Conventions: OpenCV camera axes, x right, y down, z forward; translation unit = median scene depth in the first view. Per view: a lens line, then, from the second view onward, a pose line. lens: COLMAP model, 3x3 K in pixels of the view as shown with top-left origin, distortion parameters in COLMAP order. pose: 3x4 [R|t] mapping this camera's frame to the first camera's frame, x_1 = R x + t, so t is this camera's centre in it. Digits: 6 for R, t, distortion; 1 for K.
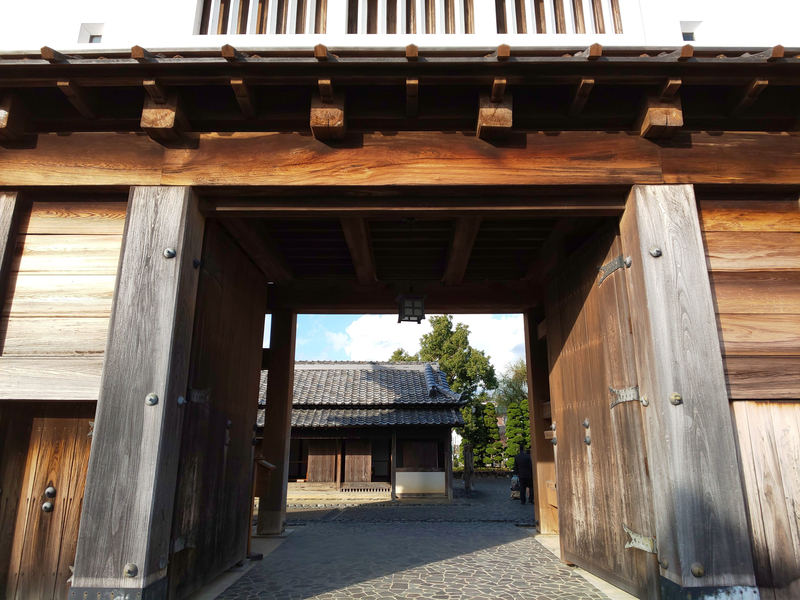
lens RADIAL K [[504.9, 0, 402.4], [0, 504.9, 312.2], [0, 0, 1]] dist [0.002582, -0.027264]
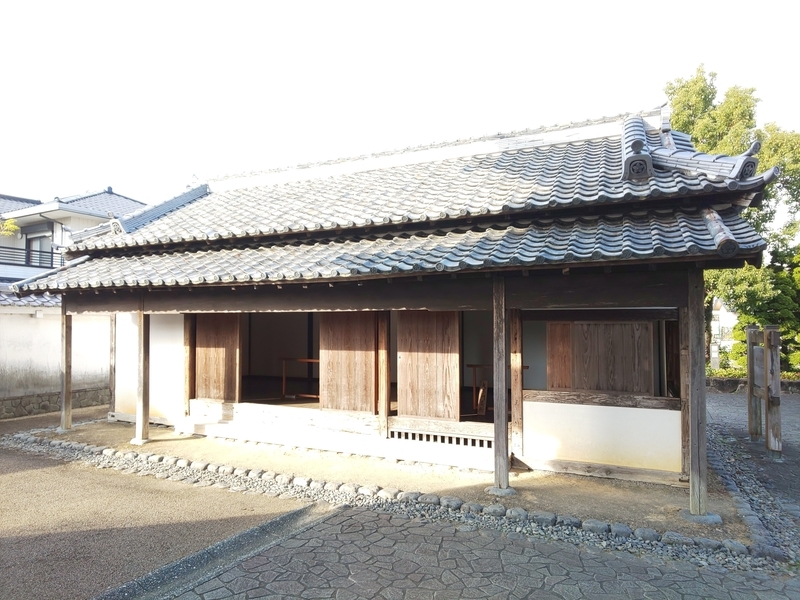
lens RADIAL K [[499.3, 0, 400.0], [0, 499.3, 300.0], [0, 0, 1]] dist [0.002466, -0.000055]
pose [[0.889752, -0.021212, -0.455951, 0.187002], [0.113534, 0.977810, 0.176062, 0.451765], [0.442099, -0.208418, 0.872416, 1.729972]]
